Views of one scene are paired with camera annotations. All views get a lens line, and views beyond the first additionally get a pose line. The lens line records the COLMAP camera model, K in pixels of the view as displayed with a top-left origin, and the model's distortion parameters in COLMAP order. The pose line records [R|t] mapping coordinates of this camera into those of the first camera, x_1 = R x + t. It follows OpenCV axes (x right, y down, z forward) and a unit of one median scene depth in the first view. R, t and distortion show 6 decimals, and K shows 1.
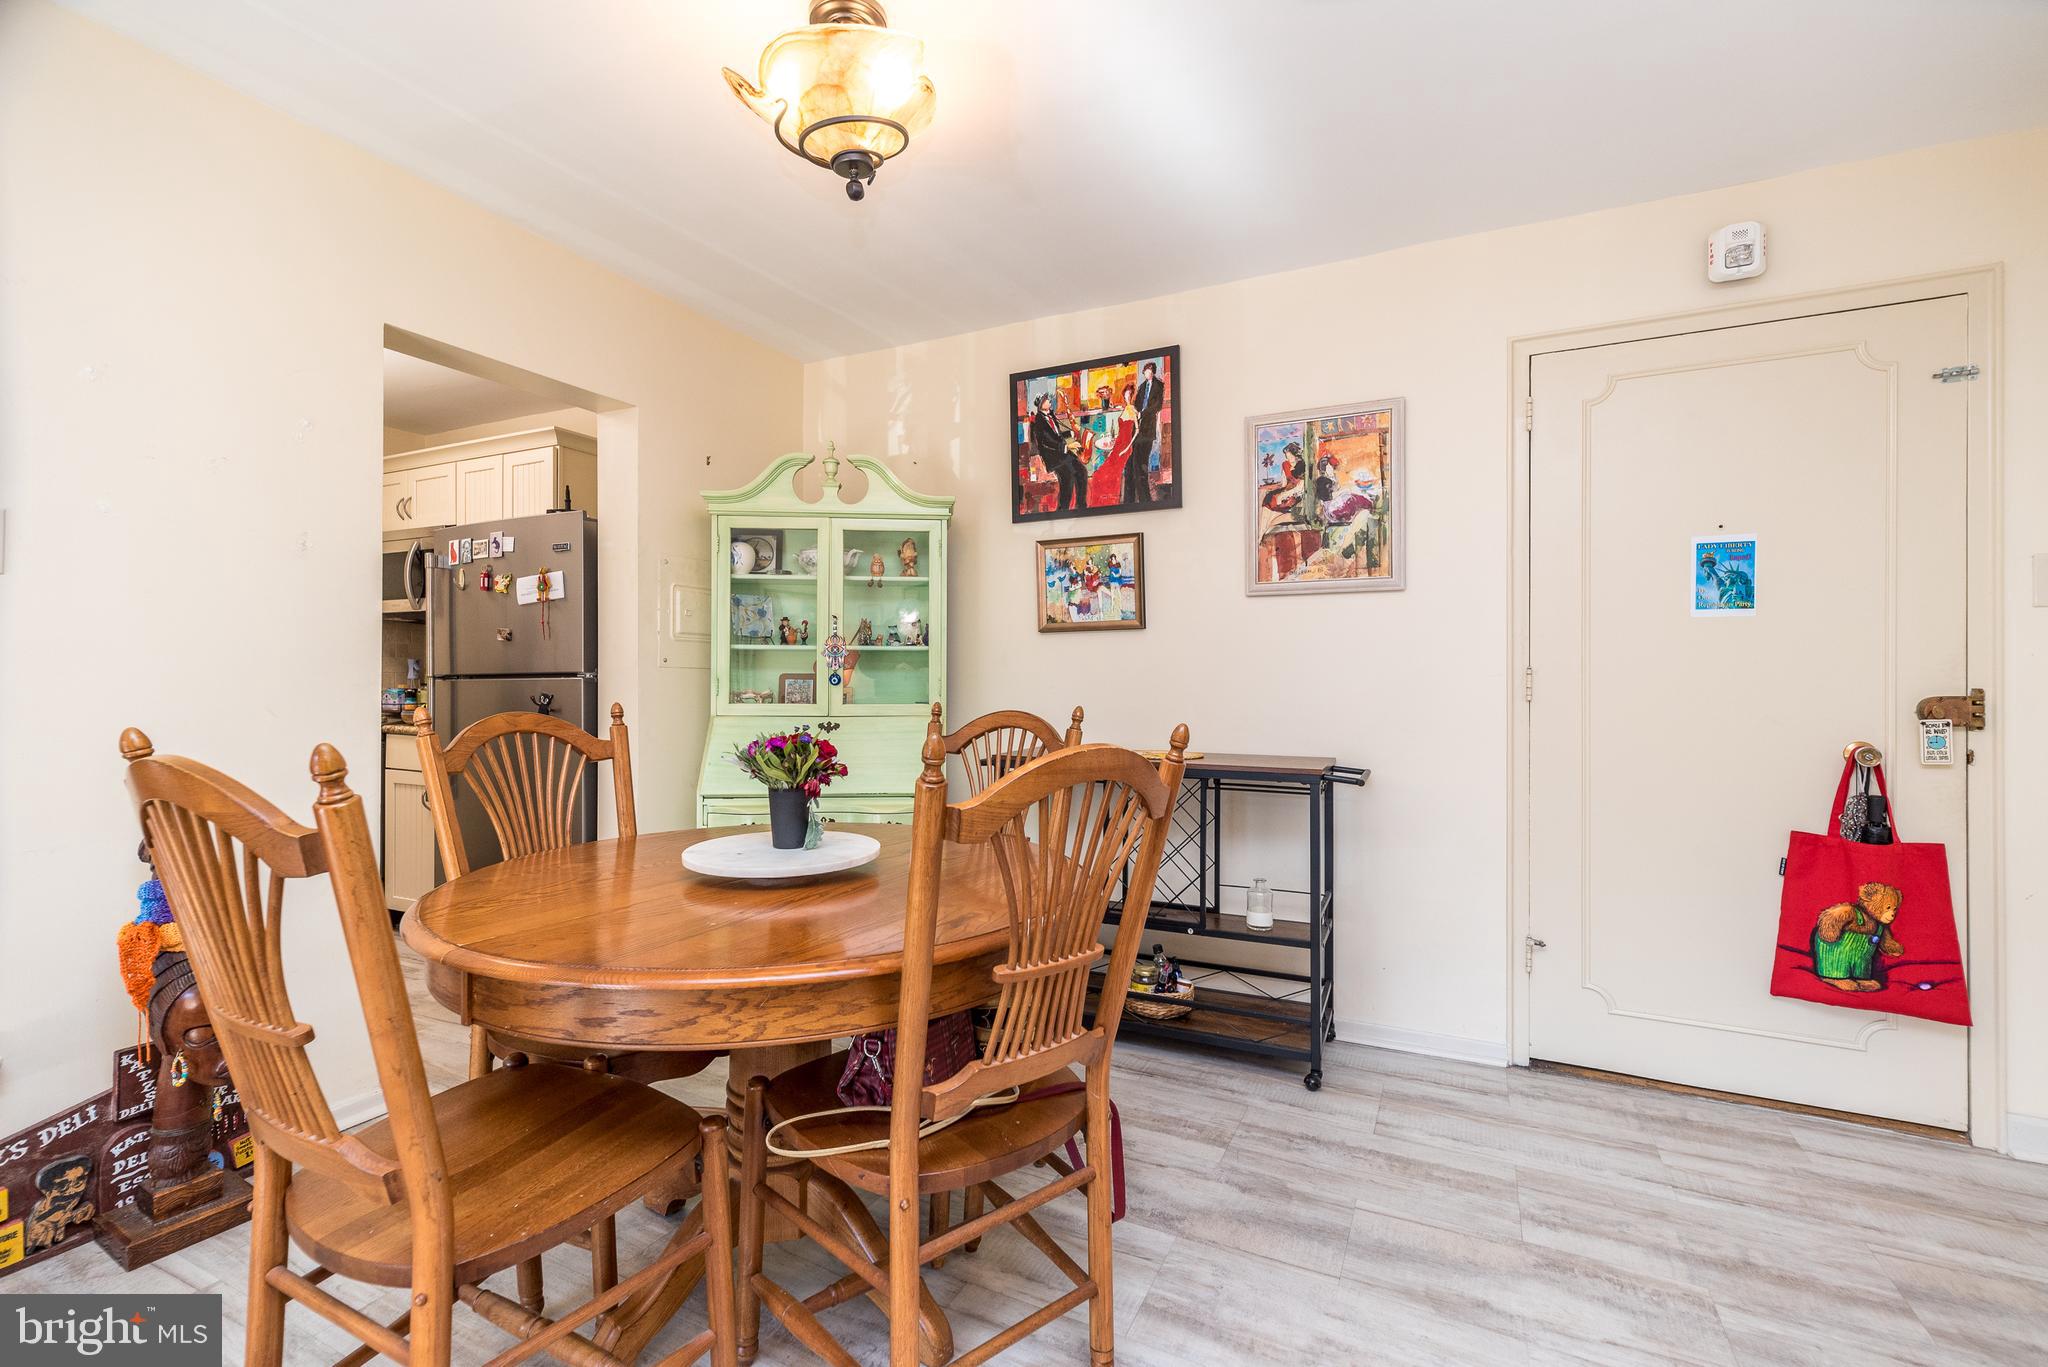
lens RADIAL K [[896.8, 0, 1029.6], [0, 896.8, 677.6], [0, 0, 1]] dist [0.005424, 0.000987]
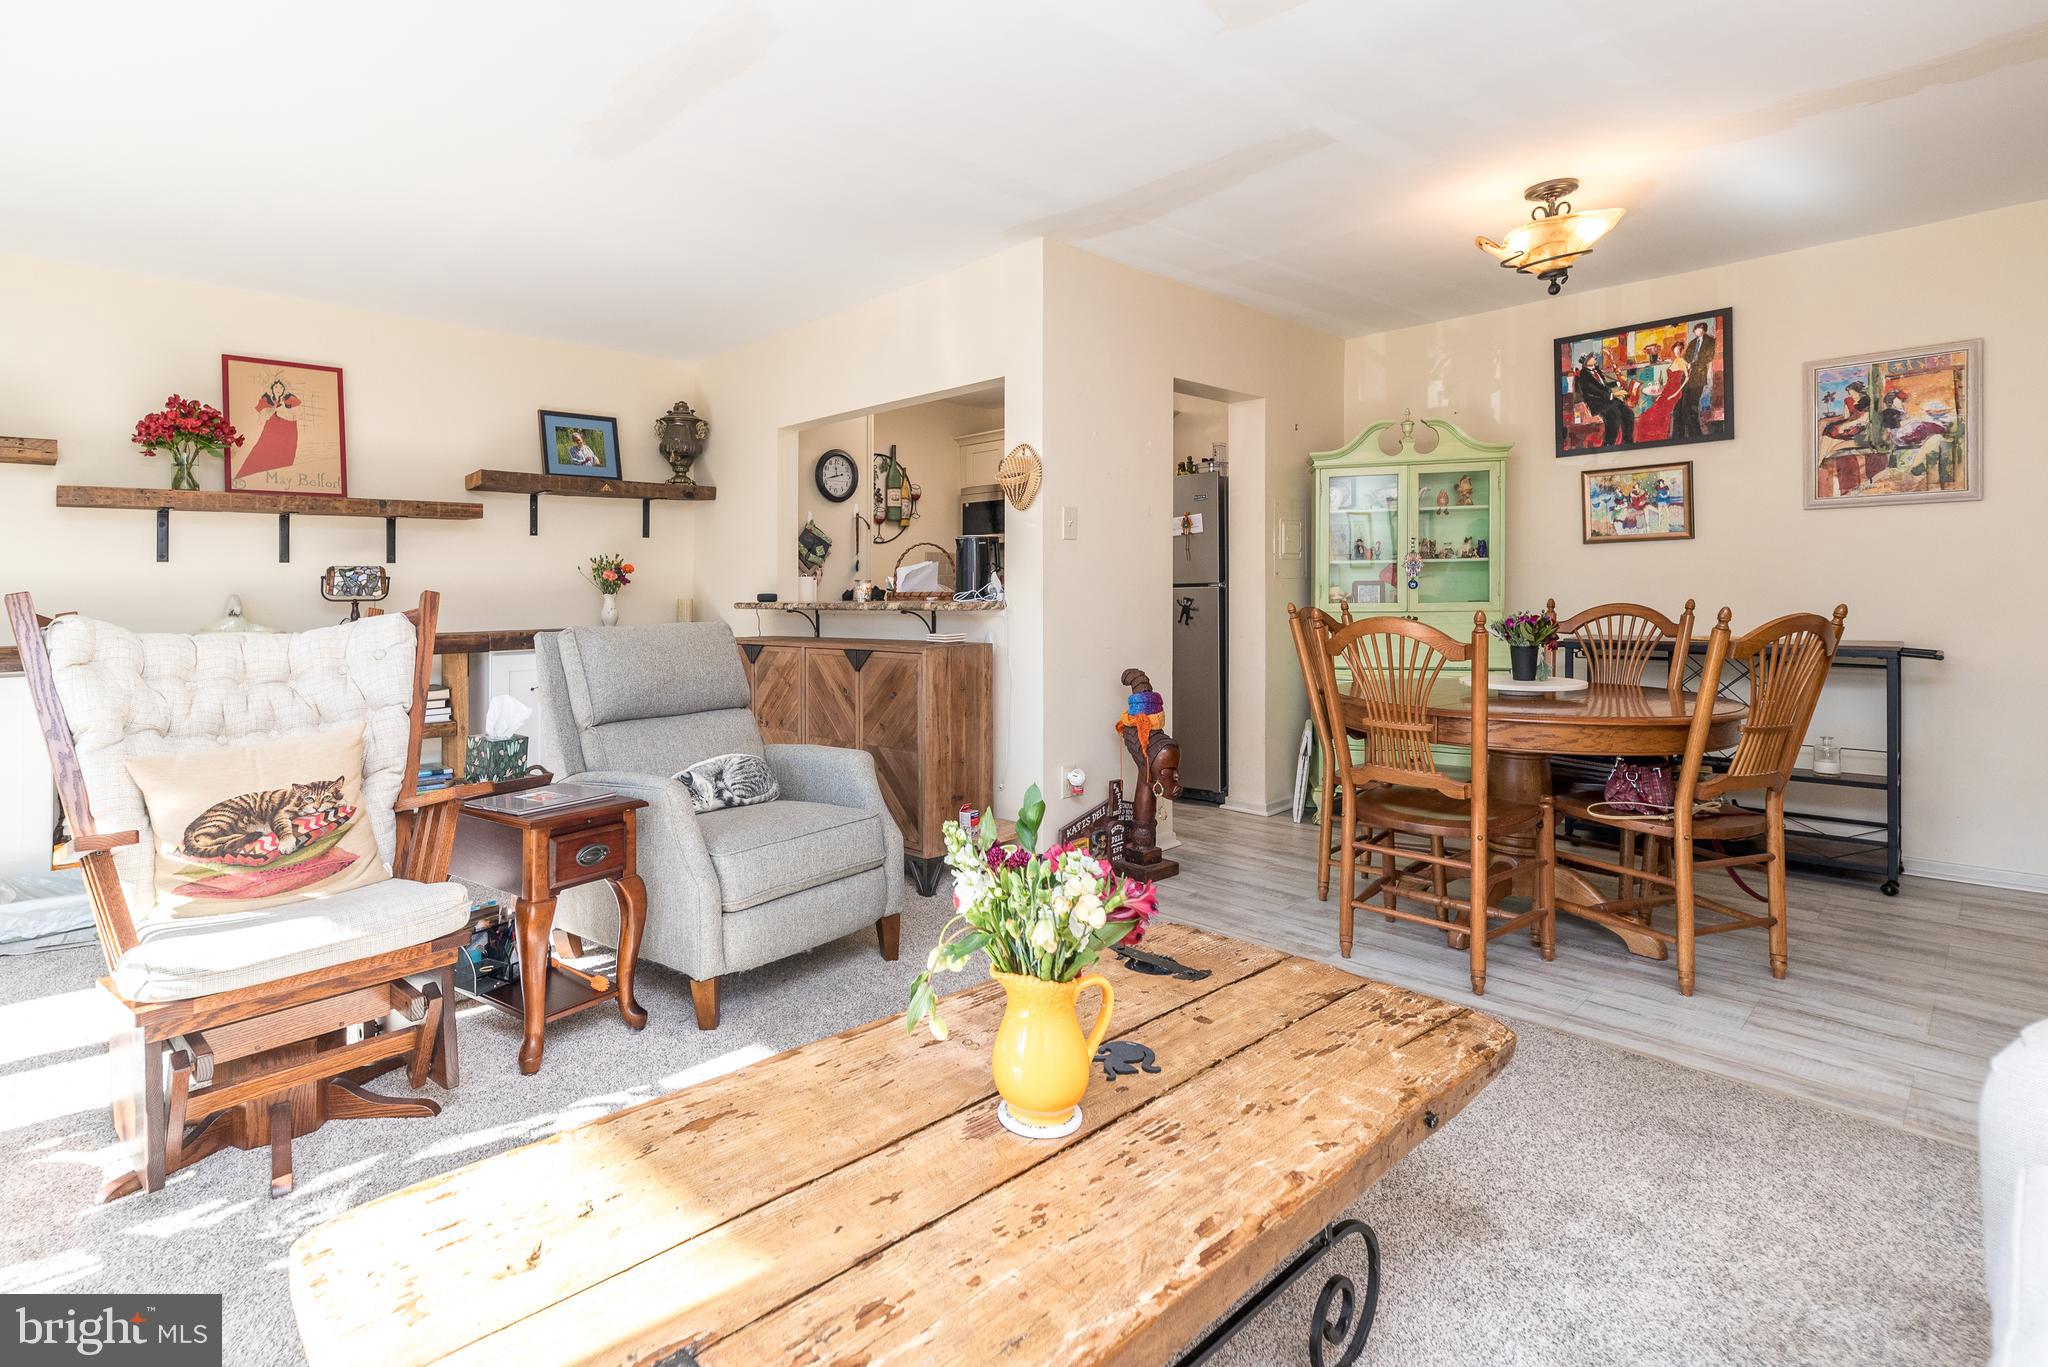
lens RADIAL K [[1001.8, 0, 904.6], [0, 1001.8, 605.0], [0, 0, 1]] dist [0.000288, 0.002157]
pose [[0.925895, -0.011498, -0.377607, -0.363749], [0.018315, 0.999728, 0.014468, -0.003334], [0.377338, -0.020312, 0.925853, -0.699421]]
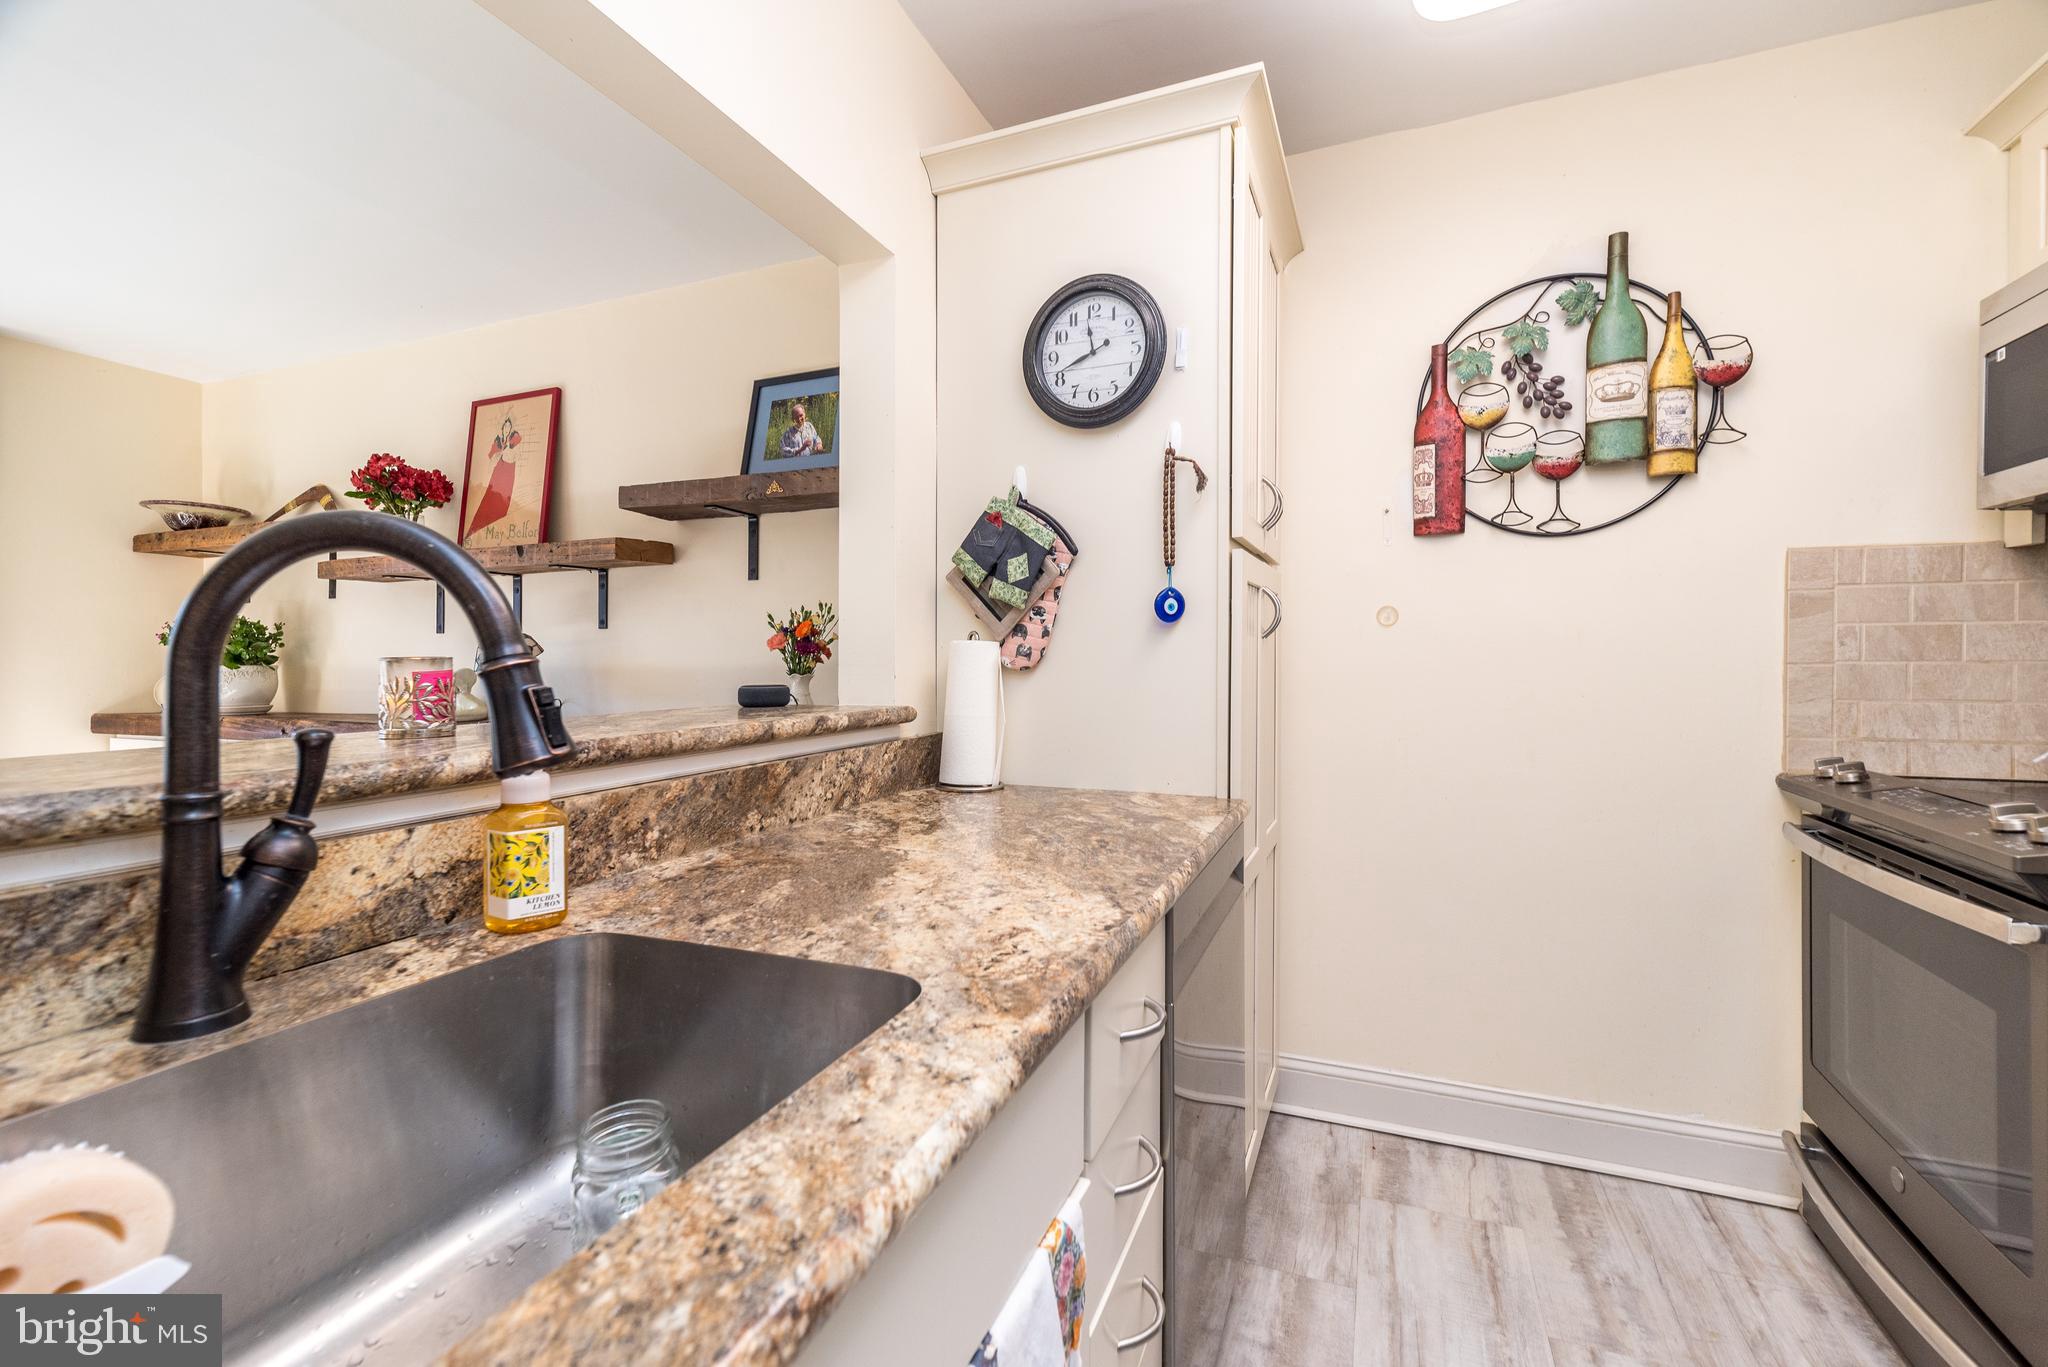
lens RADIAL K [[896.8, 0, 1016.9], [0, 896.8, 680.1], [0, 0, 1]] dist [0.005424, 0.000987]
pose [[0.067889, 0.016468, -0.997557, -0.585893], [0.008247, 0.999820, 0.017067, -0.013269], [0.997659, -0.009385, 0.067741, 0.847124]]
